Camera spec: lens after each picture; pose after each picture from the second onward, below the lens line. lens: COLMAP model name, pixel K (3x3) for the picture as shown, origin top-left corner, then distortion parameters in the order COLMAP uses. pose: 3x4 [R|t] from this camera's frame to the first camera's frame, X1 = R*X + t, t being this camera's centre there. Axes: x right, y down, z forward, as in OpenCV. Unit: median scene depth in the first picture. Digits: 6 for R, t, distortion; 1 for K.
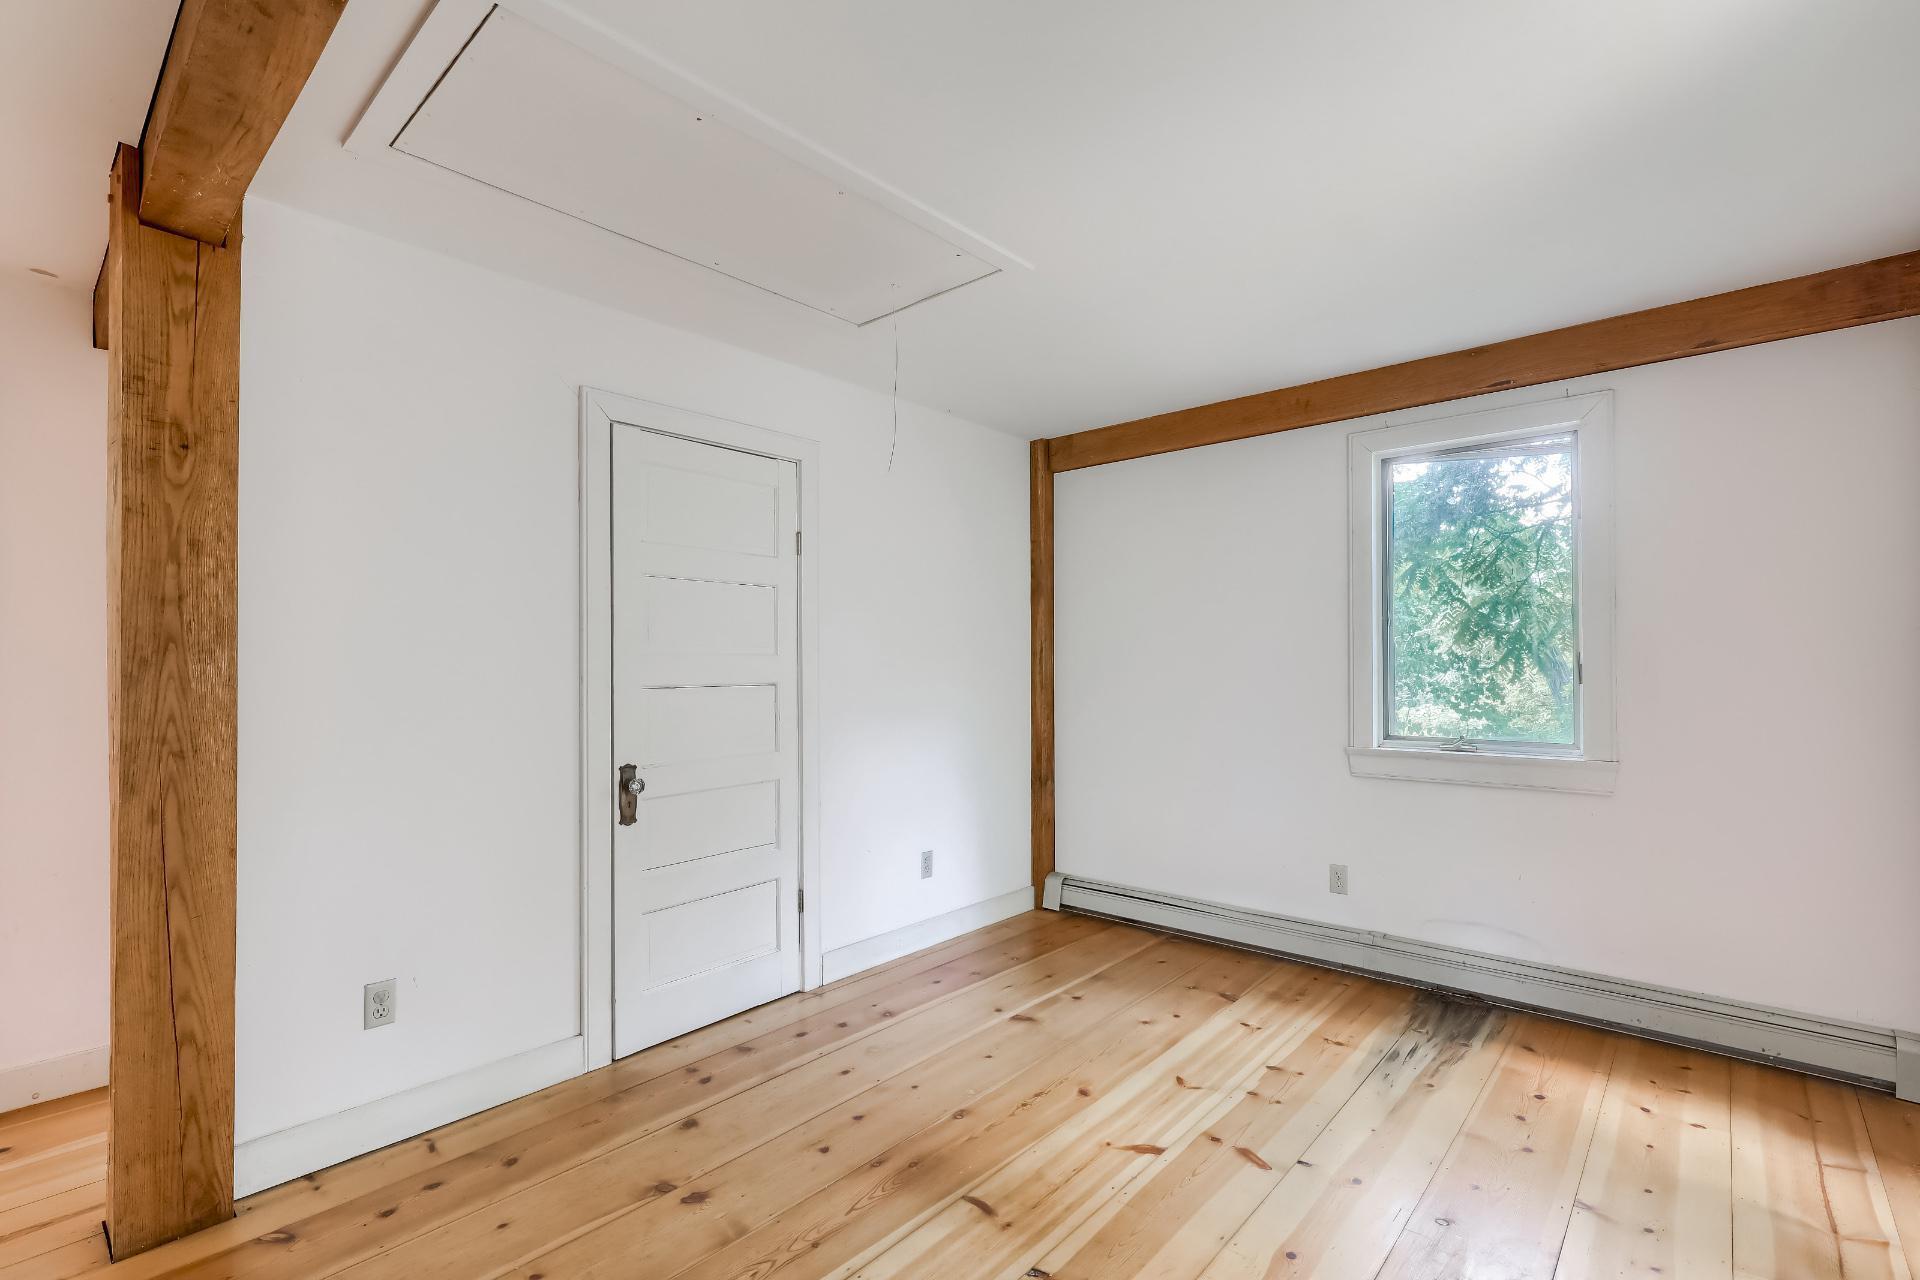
lens RADIAL K [[867.0, 0, 967.1], [0, 867.0, 654.4], [0, 0, 1]] dist [-0.003052, -0.001112]
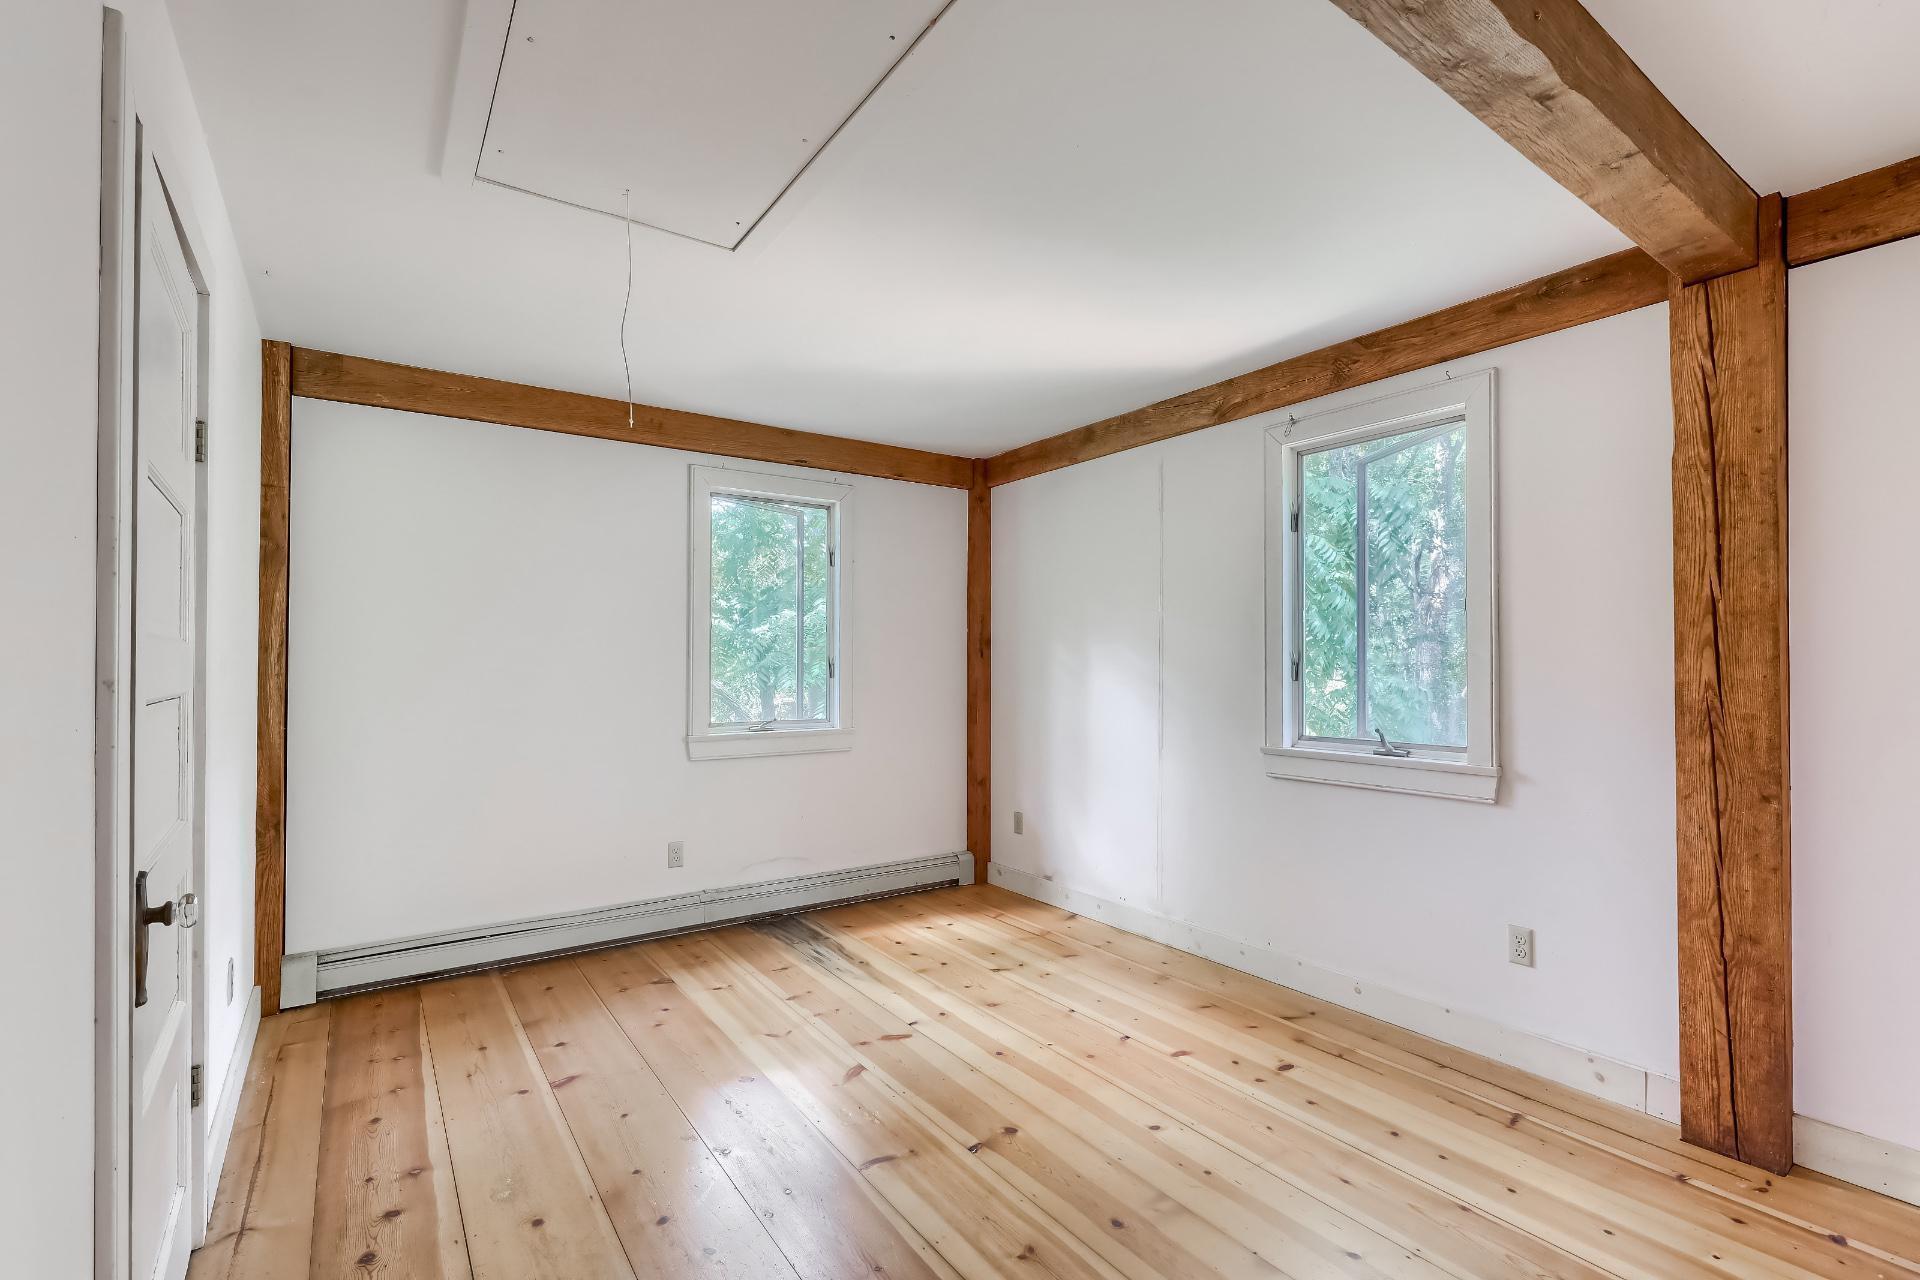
lens RADIAL K [[867.0, 0, 967.1], [0, 867.0, 654.4], [0, 0, 1]] dist [-0.003052, -0.001112]
pose [[0.224792, 0.016234, 0.974272, -0.636644], [-0.010161, 0.999846, -0.014315, 0.012008], [-0.974354, -0.006682, 0.224922, 0.407727]]
